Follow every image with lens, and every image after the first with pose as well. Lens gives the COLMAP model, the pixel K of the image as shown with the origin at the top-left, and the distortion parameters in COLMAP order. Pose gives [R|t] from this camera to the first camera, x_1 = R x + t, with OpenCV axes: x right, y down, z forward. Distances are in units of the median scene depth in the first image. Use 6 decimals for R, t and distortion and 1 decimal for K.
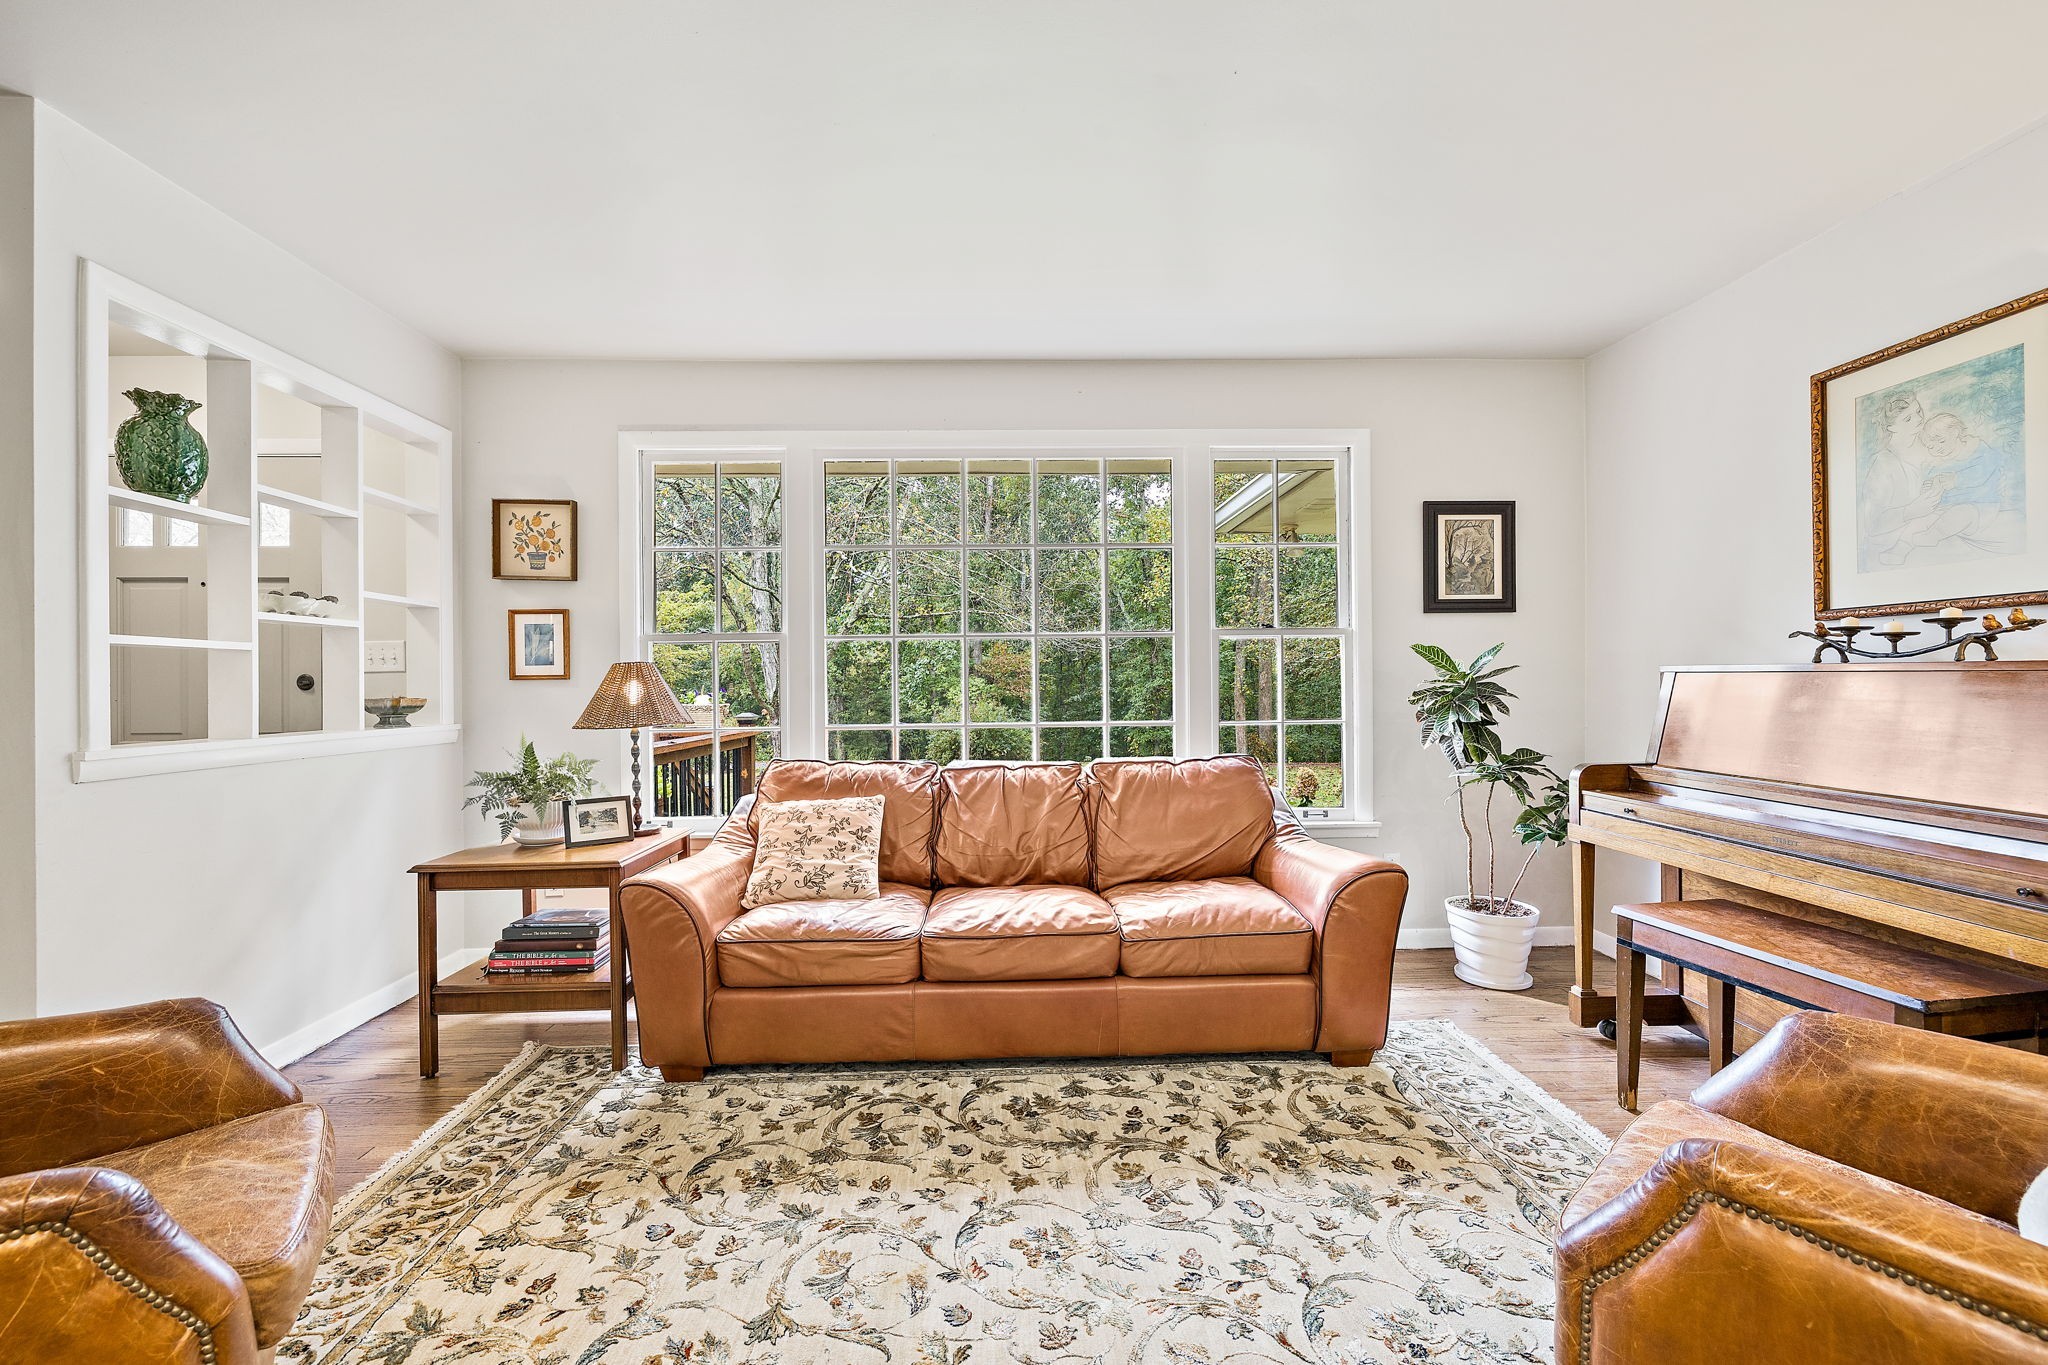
lens RADIAL K [[857.0, 0, 1023.0], [0, 857.0, 683.5], [0, 0, 1]] dist [-0.000459, -0.000875]
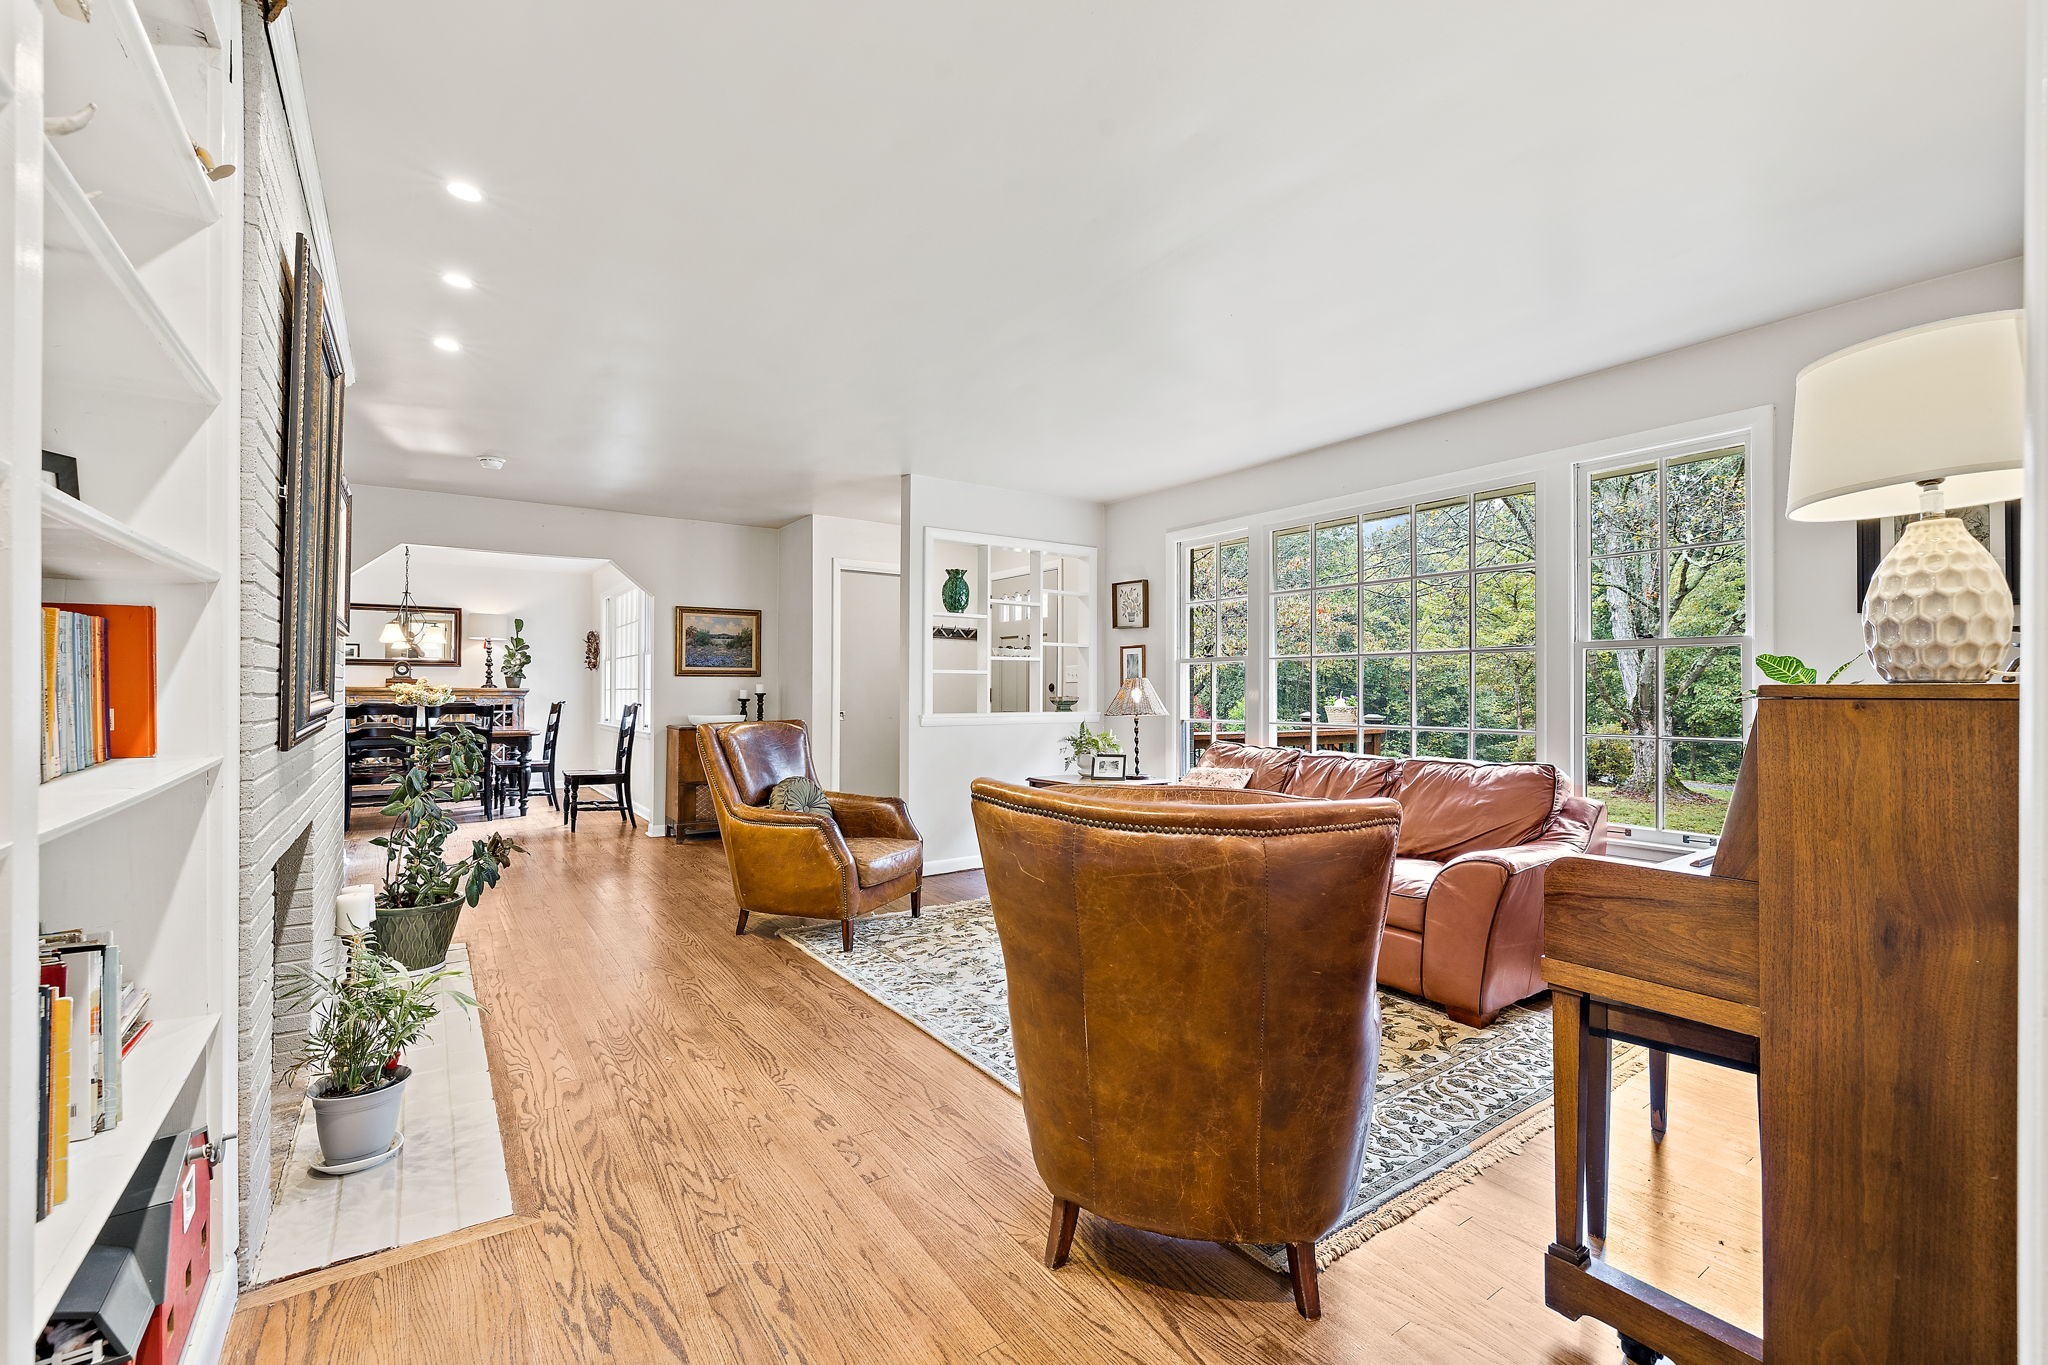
lens RADIAL K [[857.0, 0, 1021.4], [0, 857.0, 684.8], [0, 0, 1]] dist [-0.000459, -0.000875]
pose [[0.541766, 0.003912, -0.840520, 1.025669], [-0.004404, 0.999989, 0.001816, -0.015138], [0.840518, 0.002718, 0.541778, -0.140167]]
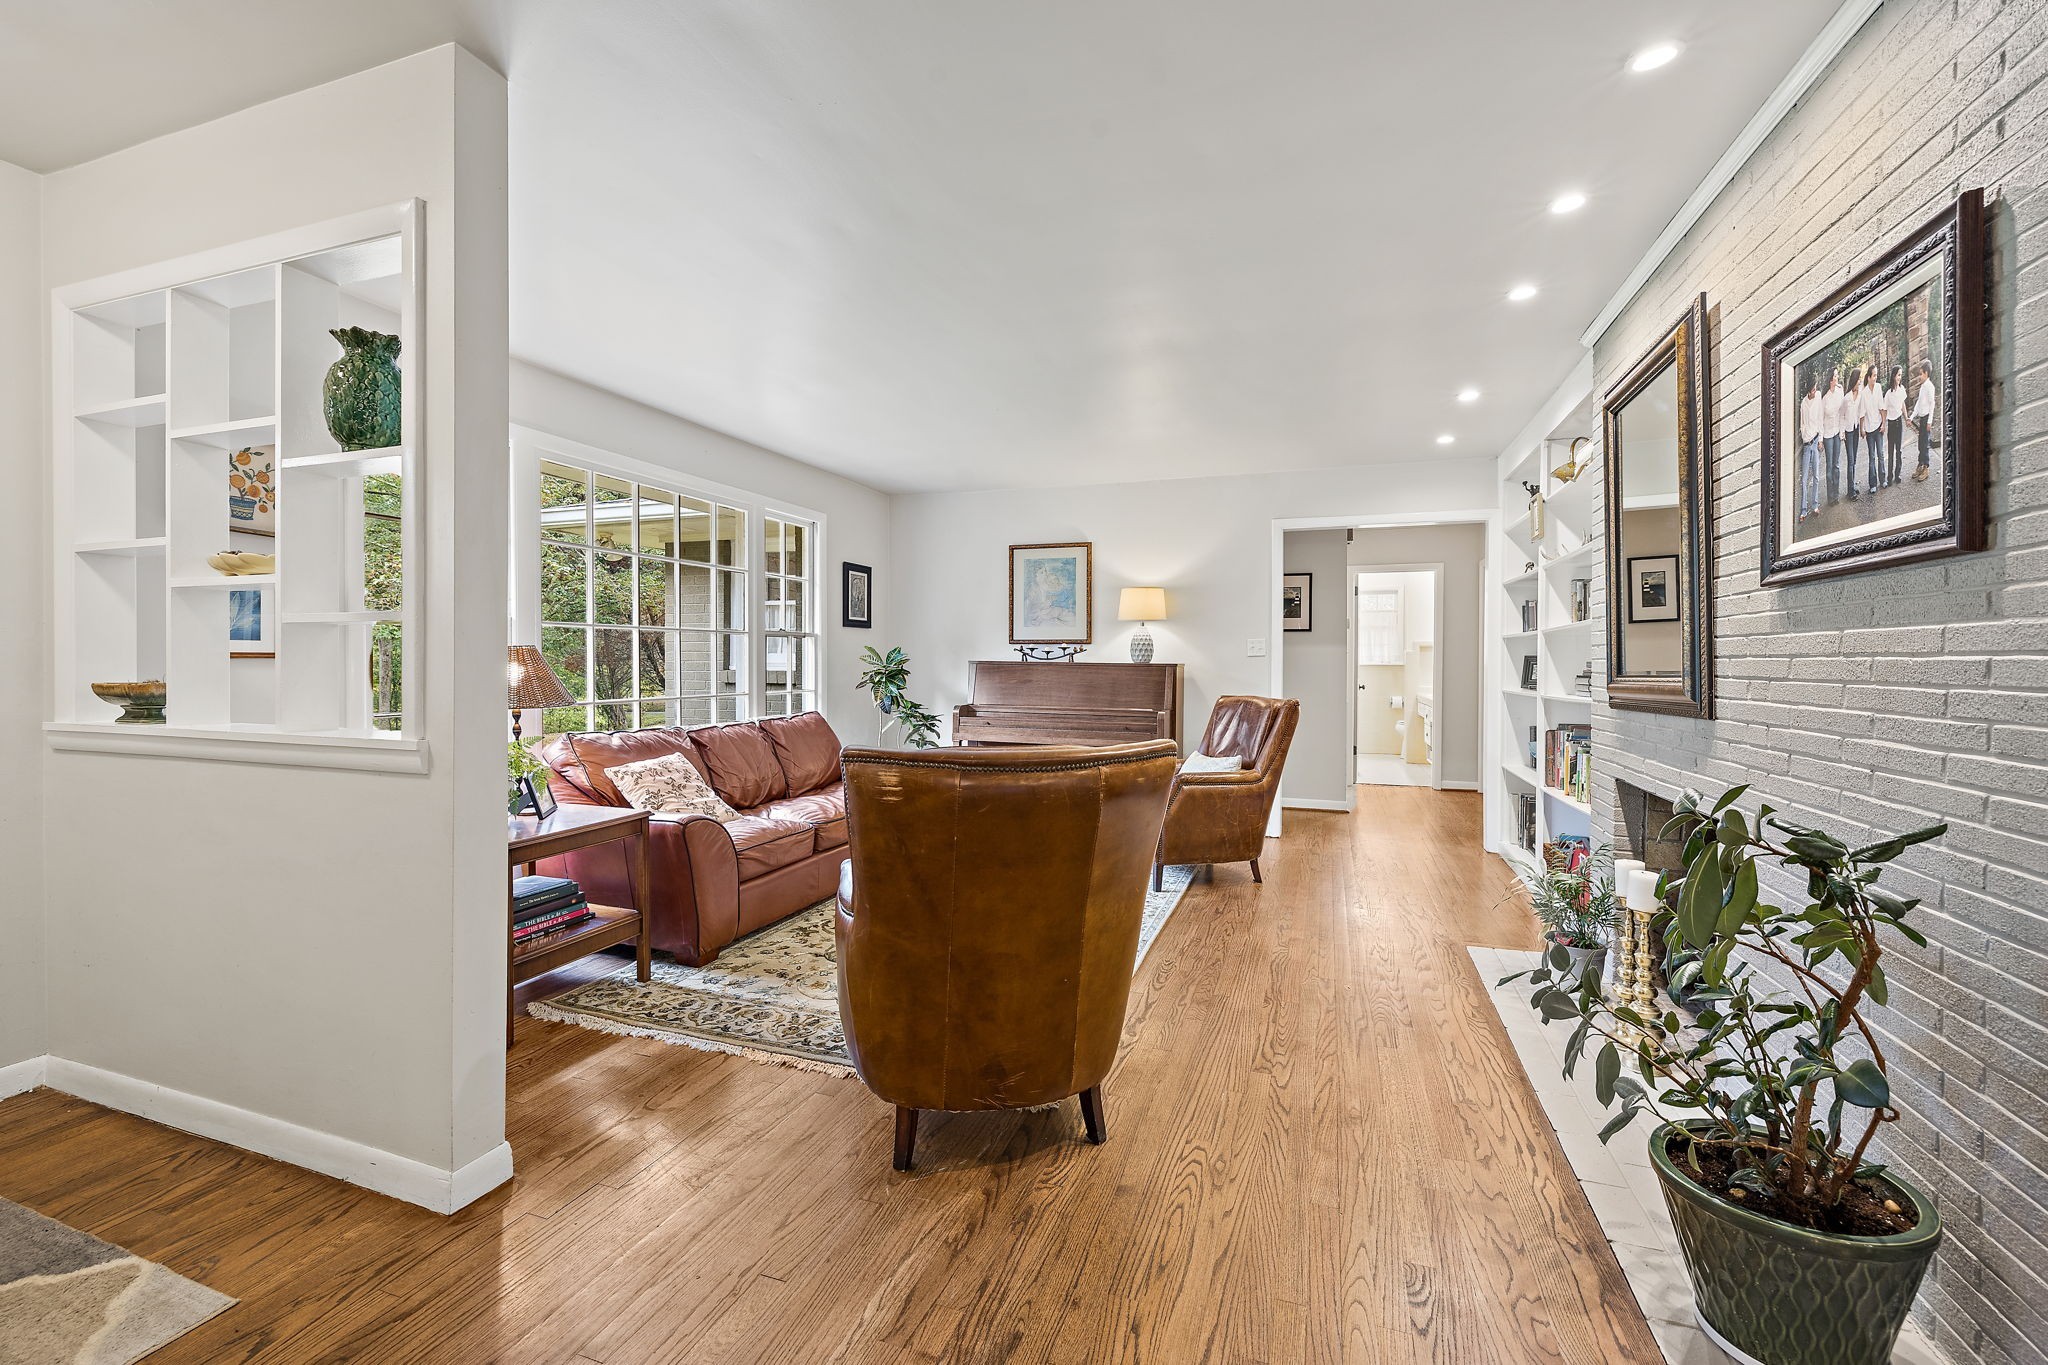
lens RADIAL K [[857.0, 0, 1018.2], [0, 857.0, 666.2], [0, 0, 1]] dist [-0.000459, -0.000875]
pose [[0.369949, 0.006092, 0.929032, -1.460863], [-0.008390, 0.999960, -0.003216, -0.000264], [-0.929014, -0.006605, 0.369985, 0.055570]]
